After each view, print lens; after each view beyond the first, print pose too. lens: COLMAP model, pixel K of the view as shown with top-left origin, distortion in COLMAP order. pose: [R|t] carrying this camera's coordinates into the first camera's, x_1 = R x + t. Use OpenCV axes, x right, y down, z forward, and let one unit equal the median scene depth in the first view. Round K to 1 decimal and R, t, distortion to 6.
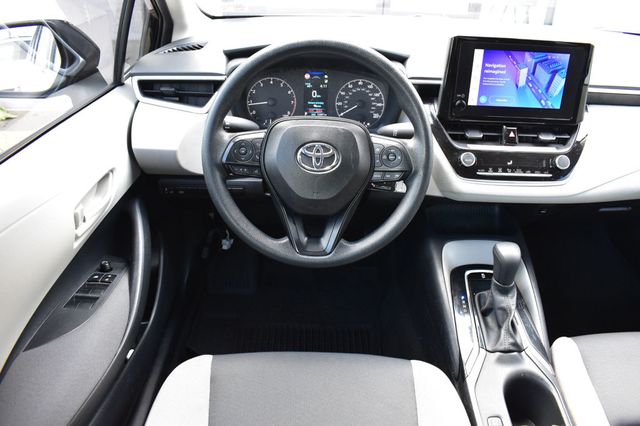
lens RADIAL K [[505.6, 0, 320.0], [0, 505.6, 213.0], [0, 0, 1]] dist [-0.104490, 0.004706]
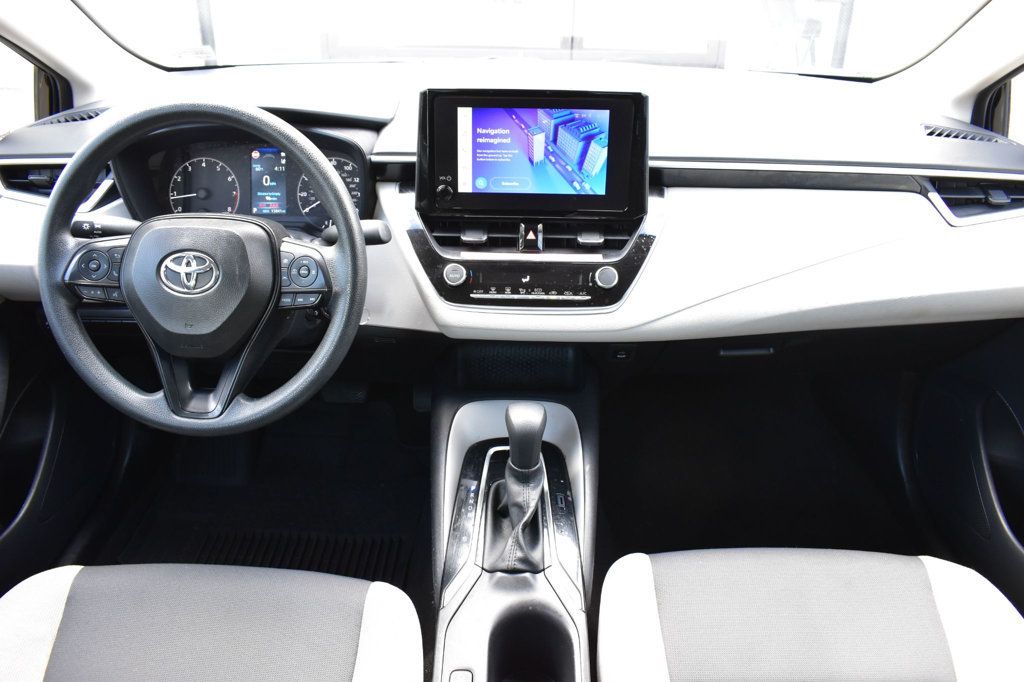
lens RADIAL K [[809.0, 0, 512.0], [0, 809.0, 341.0], [0, 0, 1]] dist [-0.104490, 0.004706]
pose [[0.999755, -0.002504, -0.022004, 0.393943], [0.001687, 0.999310, -0.037095, 0.019331], [0.022082, 0.037049, 0.999069, -0.053369]]
